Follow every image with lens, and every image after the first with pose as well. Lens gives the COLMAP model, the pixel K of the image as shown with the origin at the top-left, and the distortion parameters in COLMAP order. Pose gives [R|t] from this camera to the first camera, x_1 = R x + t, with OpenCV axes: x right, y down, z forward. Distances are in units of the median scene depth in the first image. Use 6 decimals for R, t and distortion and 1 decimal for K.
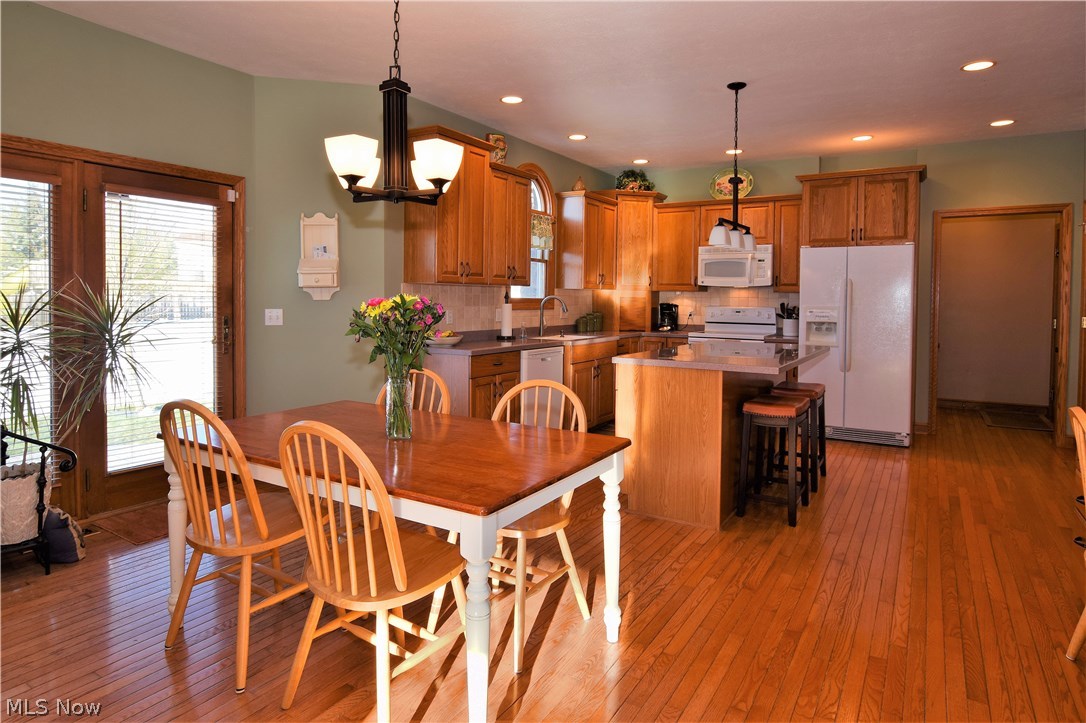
lens RADIAL K [[613.8, 0, 540.7], [0, 613.8, 307.8], [0, 0, 1]] dist [0.000199, -0.000102]
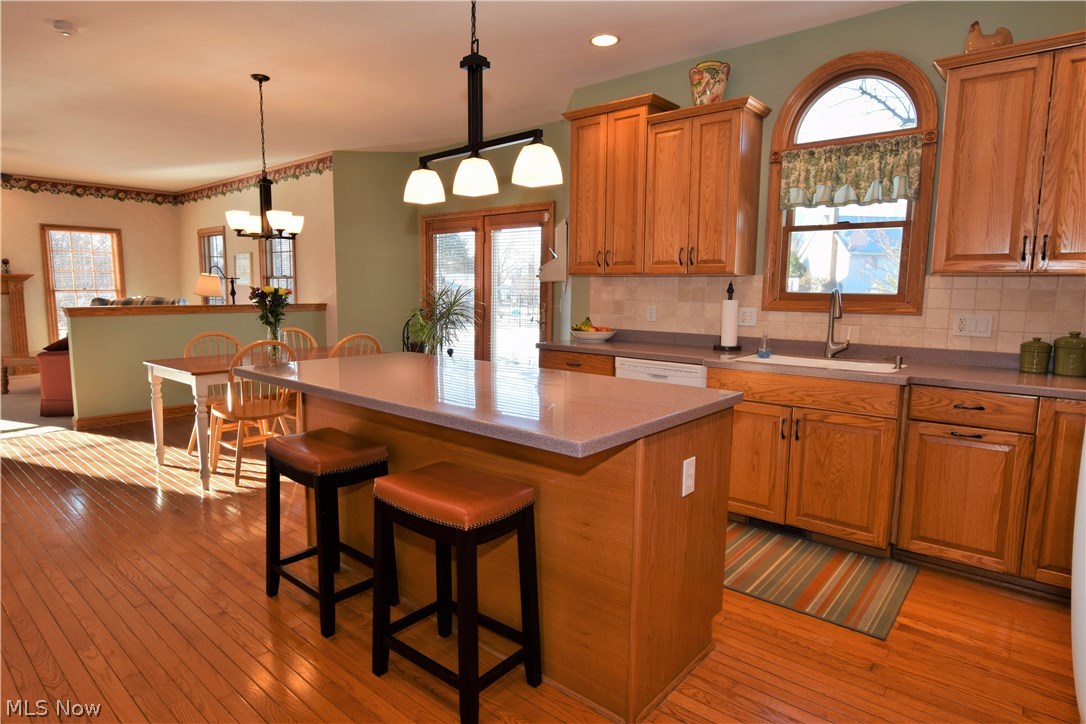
lens RADIAL K [[605.2, 0, 543.0], [0, 605.2, 362.0], [0, 0, 1]] dist [-0.004076, -0.001120]
pose [[-0.141607, 0.108417, -0.983968, 1.127560], [-0.028170, 0.993141, 0.113482, -0.014032], [0.989522, 0.043788, -0.137582, 1.516926]]
